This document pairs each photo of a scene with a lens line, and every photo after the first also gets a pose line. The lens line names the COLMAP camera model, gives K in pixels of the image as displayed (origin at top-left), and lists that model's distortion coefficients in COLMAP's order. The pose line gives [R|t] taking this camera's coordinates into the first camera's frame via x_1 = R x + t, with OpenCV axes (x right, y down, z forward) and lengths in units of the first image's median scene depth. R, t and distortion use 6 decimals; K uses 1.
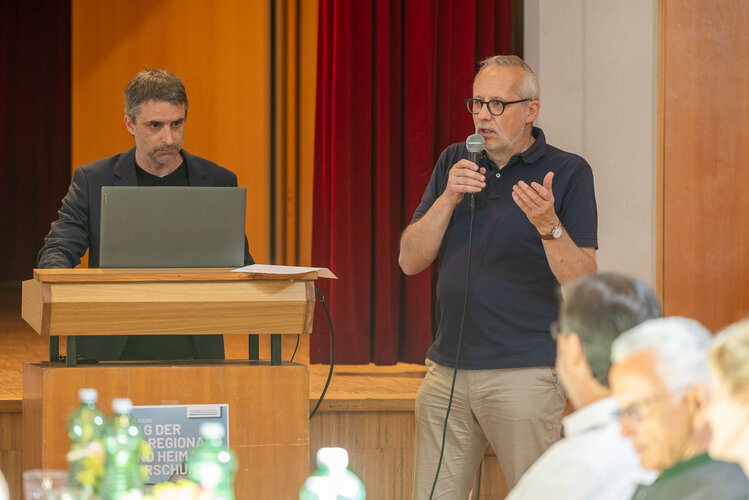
lens RADIAL K [[505.2, 0, 374.5], [0, 505.2, 250.1], [0, 0, 1]] dist [0.006110, 0.000093]
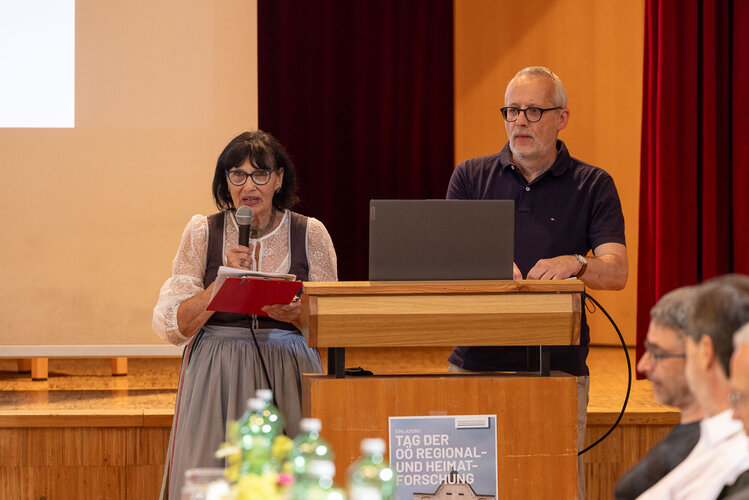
lens RADIAL K [[472.8, 0, 374.5], [0, 472.8, 249.9], [0, 0, 1]] dist [0.004754, -0.000747]
pose [[0.999989, -0.004297, -0.001905, -0.527625], [0.004305, 0.999980, 0.004612, -0.030783], [0.001885, -0.004620, 0.999988, 0.054151]]
